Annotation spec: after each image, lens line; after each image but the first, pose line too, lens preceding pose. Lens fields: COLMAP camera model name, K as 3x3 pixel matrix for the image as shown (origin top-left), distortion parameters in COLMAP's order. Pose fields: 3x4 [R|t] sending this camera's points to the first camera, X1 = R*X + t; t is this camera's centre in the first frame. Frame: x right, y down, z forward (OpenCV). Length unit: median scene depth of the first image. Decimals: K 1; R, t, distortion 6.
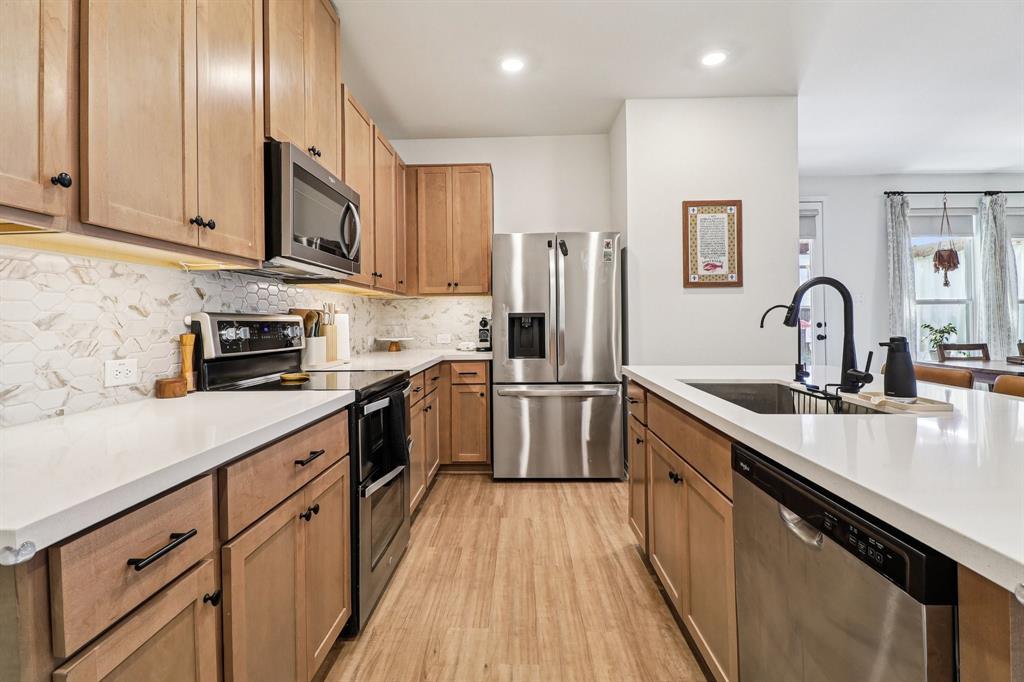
lens RADIAL K [[495.1, 0, 505.8], [0, 495.1, 318.7], [0, 0, 1]] dist [0.001715, -0.001376]
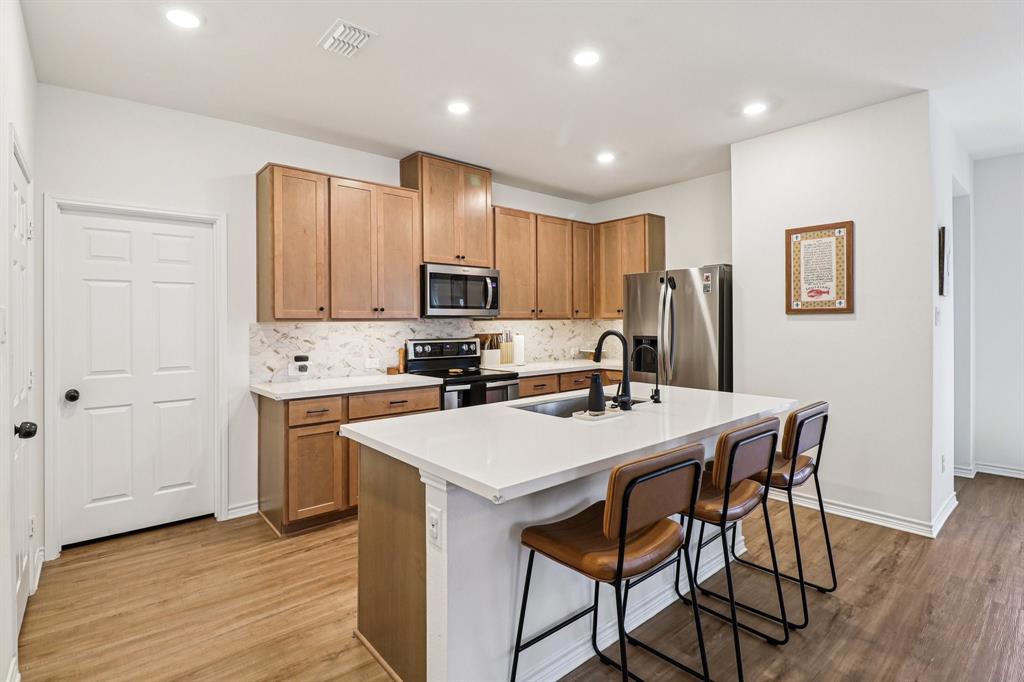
lens RADIAL K [[495.1, 0, 503.6], [0, 495.1, 313.1], [0, 0, 1]] dist [0.001715, -0.001376]
pose [[0.674636, -0.009606, -0.738088, 0.722974], [0.003313, 0.999945, -0.009986, -0.057487], [0.738143, 0.004292, 0.674631, -0.119946]]
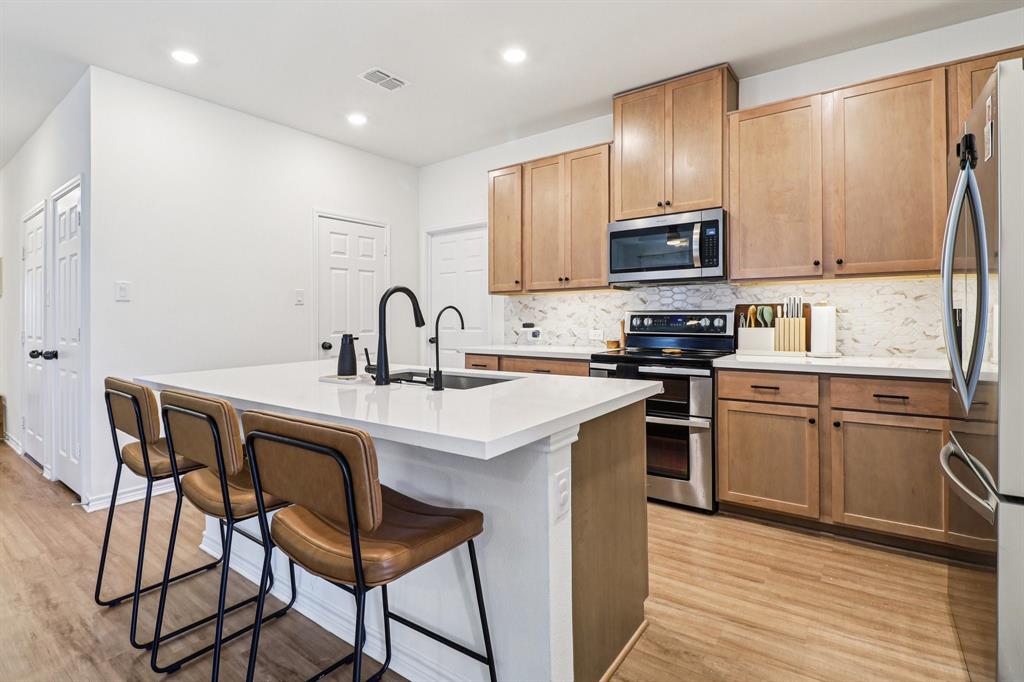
lens RADIAL K [[495.1, 0, 498.4], [0, 495.1, 313.4], [0, 0, 1]] dist [0.001715, -0.001376]
pose [[-0.572741, 0.008697, -0.819690, 0.709255], [0.016668, 0.999861, -0.001038, -0.004539], [0.819567, -0.014257, -0.572806, 0.892736]]
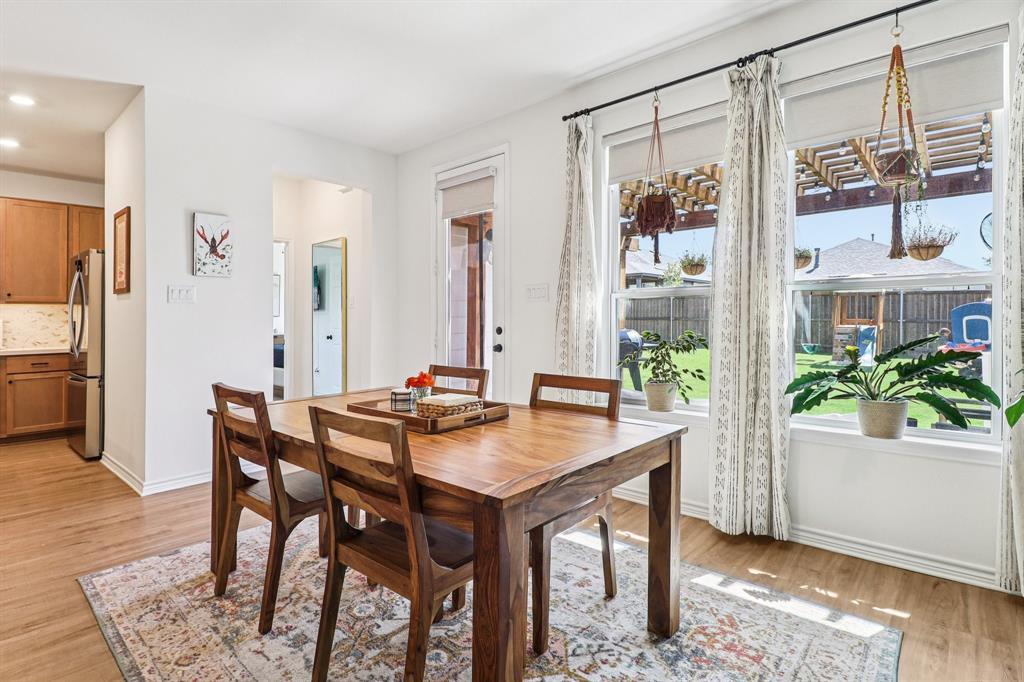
lens RADIAL K [[526.2, 0, 488.3], [0, 526.2, 315.5], [0, 0, 1]] dist [0.006355, 0.001133]
pose [[0.739138, -0.004081, -0.673542, 1.757963], [0.003782, 0.999991, -0.001908, -0.010205], [0.673543, -0.001137, 0.739147, 0.696677]]
